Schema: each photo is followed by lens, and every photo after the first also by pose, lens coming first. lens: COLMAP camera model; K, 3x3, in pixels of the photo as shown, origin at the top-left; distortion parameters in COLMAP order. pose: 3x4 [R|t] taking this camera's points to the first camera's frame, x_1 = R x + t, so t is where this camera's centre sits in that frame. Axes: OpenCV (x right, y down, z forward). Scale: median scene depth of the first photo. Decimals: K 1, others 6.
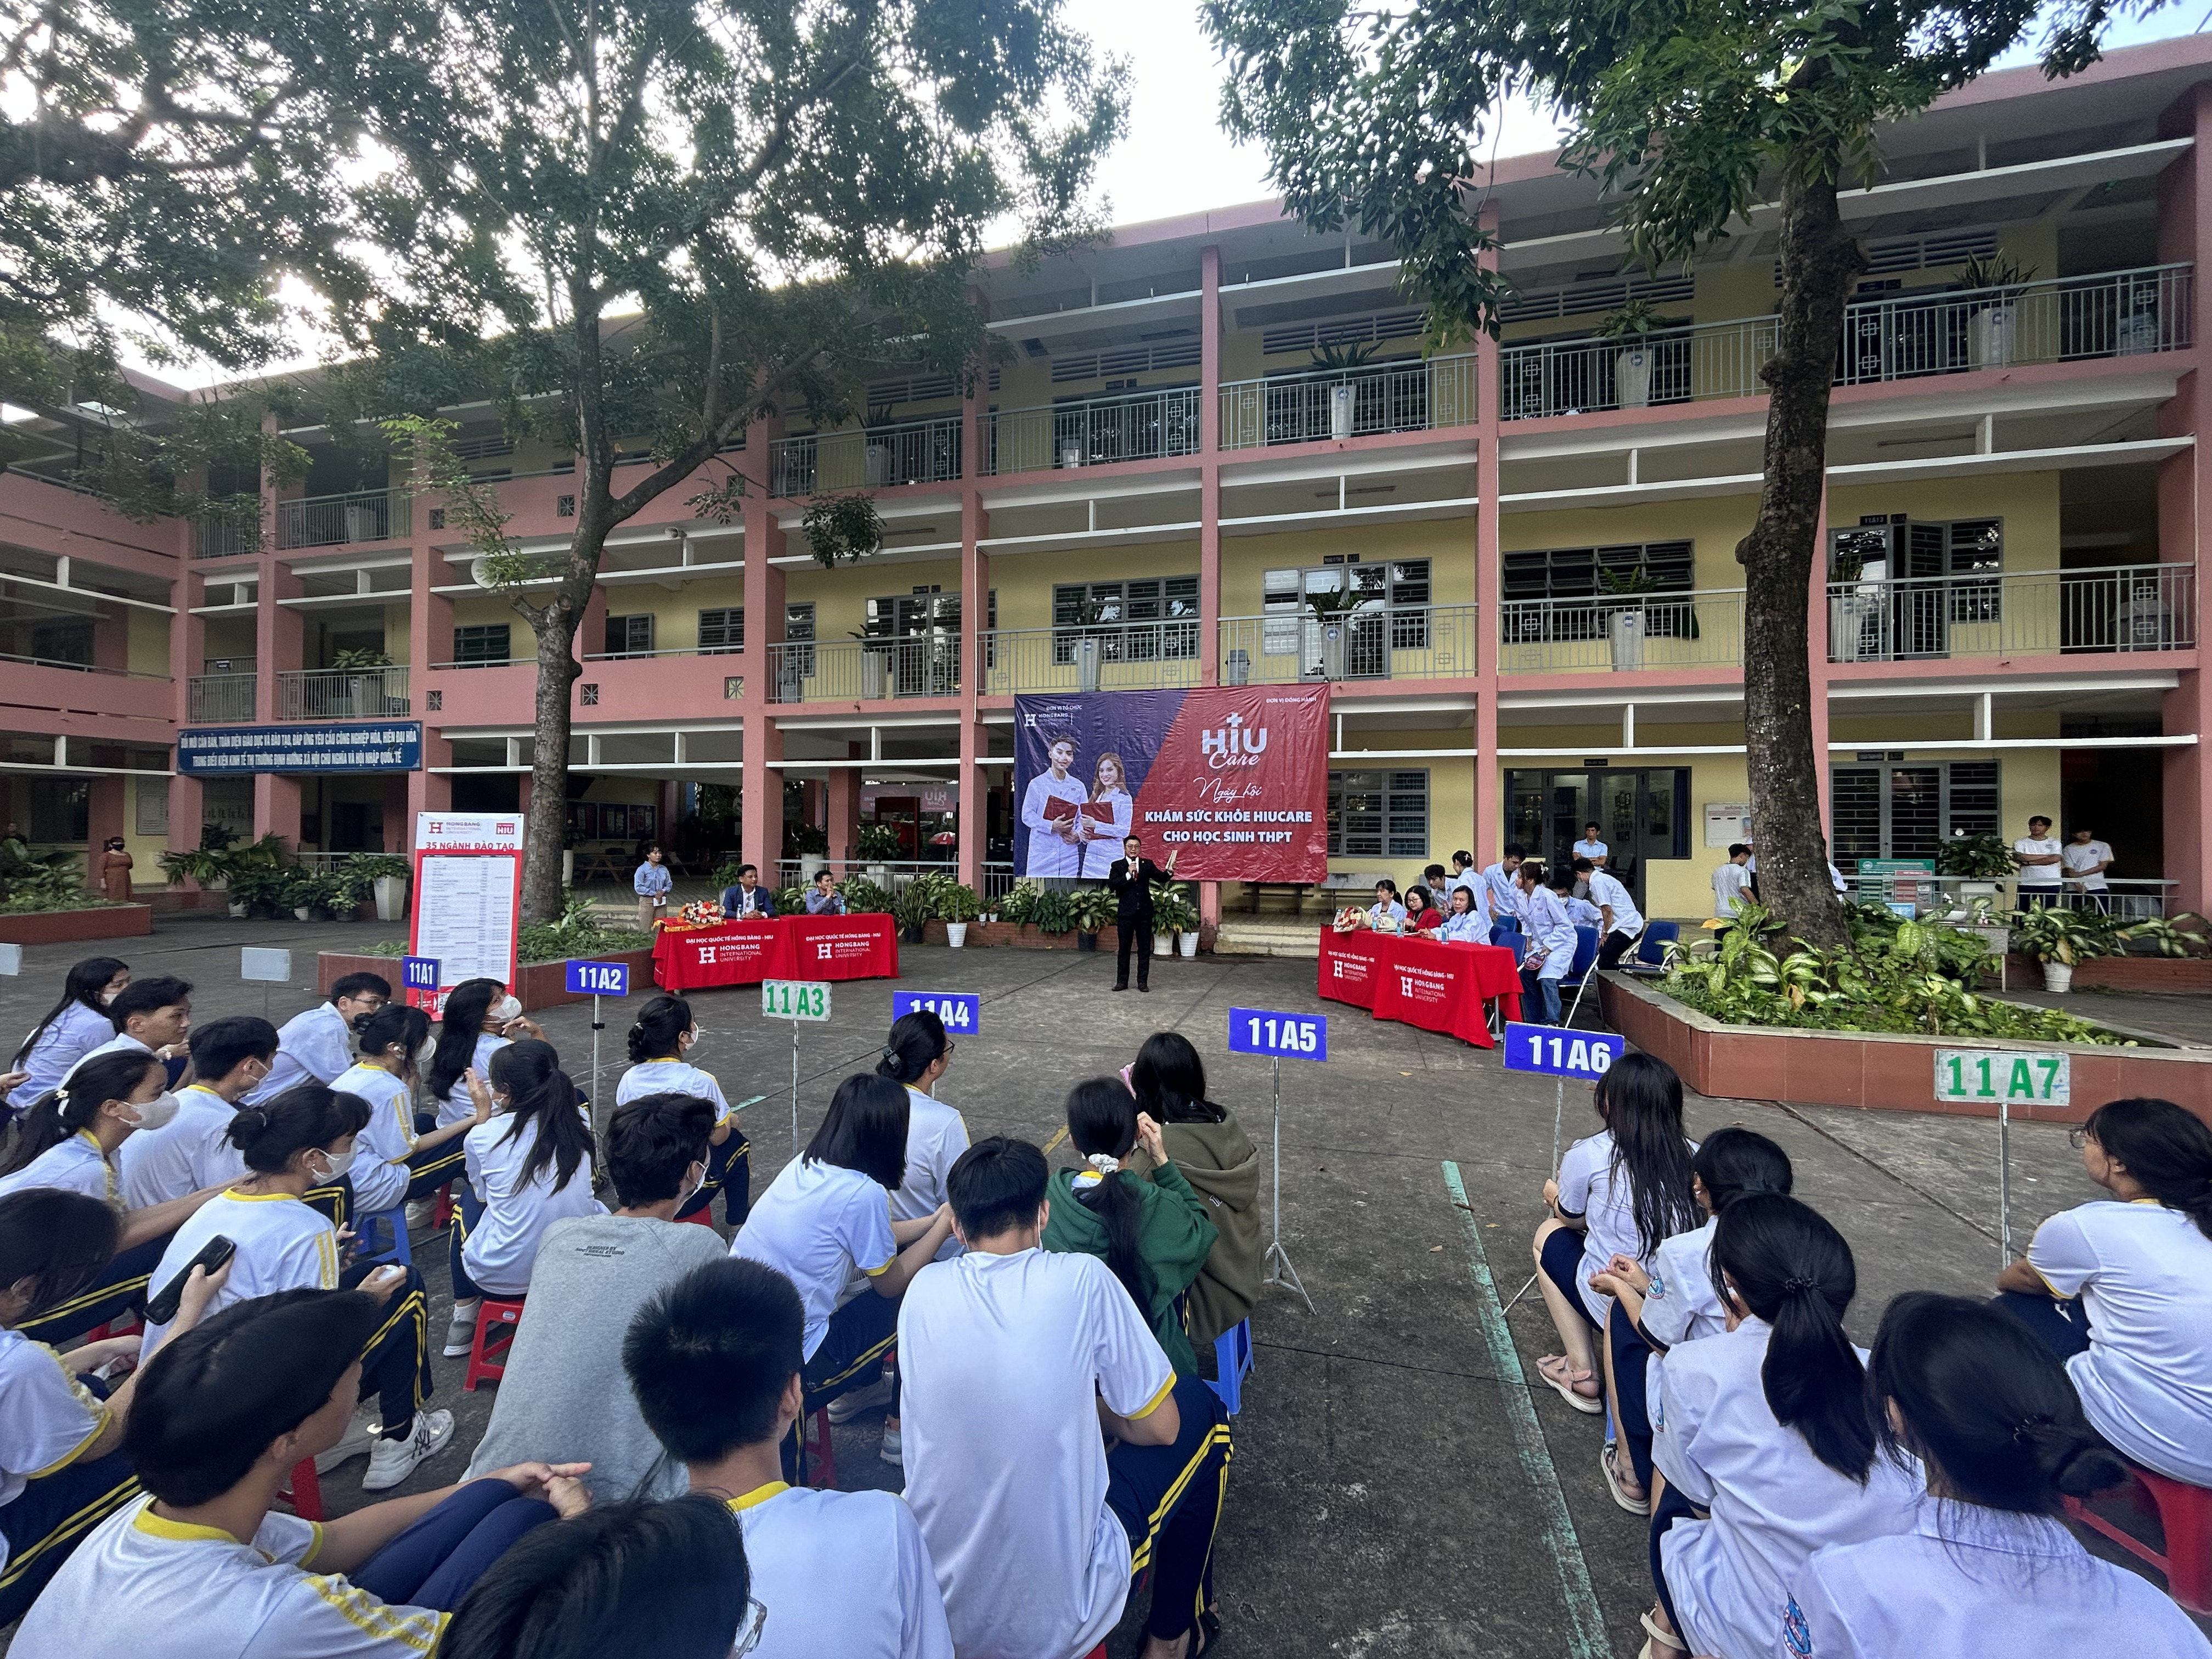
lens RADIAL K [[888.7, 0, 1103.3], [0, 888.7, 826.7], [0, 0, 1]] dist [-0.000628, -0.000008]
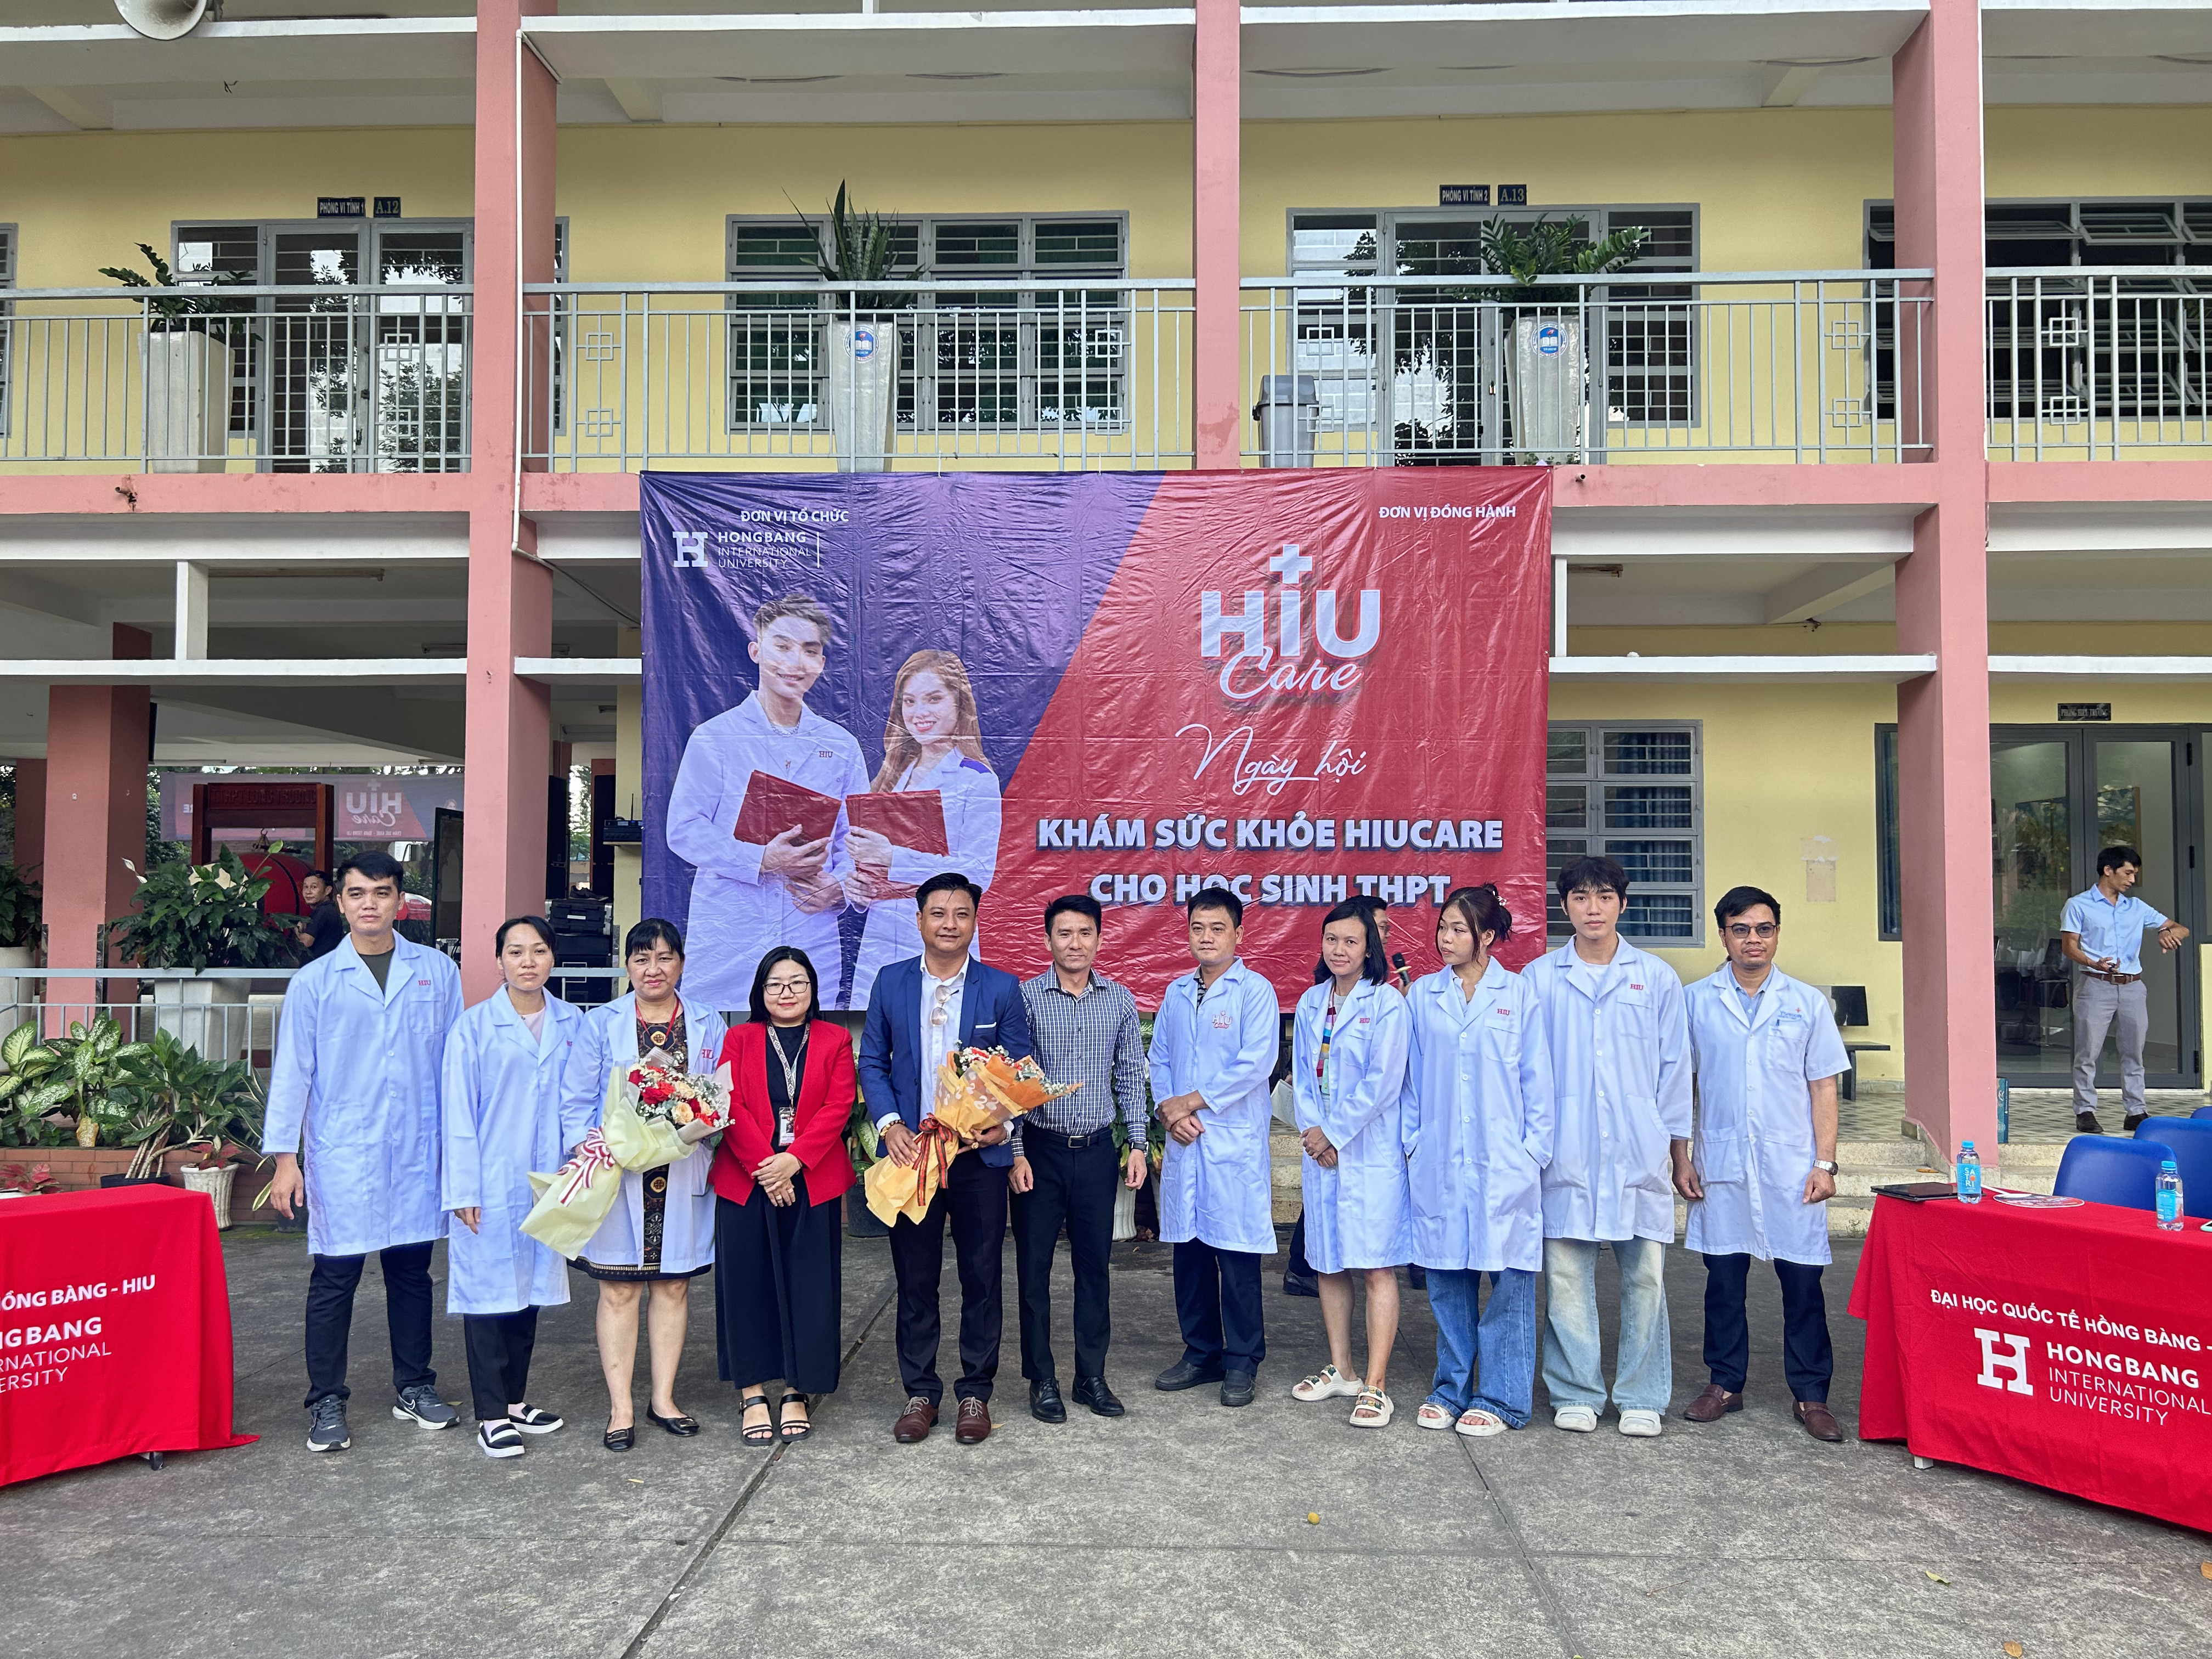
lens RADIAL K [[1653.9, 0, 1109.2], [0, 1653.9, 838.4], [0, 0, 1]] dist [0.026225, -0.003620]
pose [[0.973028, 0.004328, 0.230648, -0.074405], [0.002148, 0.999611, -0.027817, 0.008618], [-0.230678, 0.027562, 0.972640, 0.358594]]
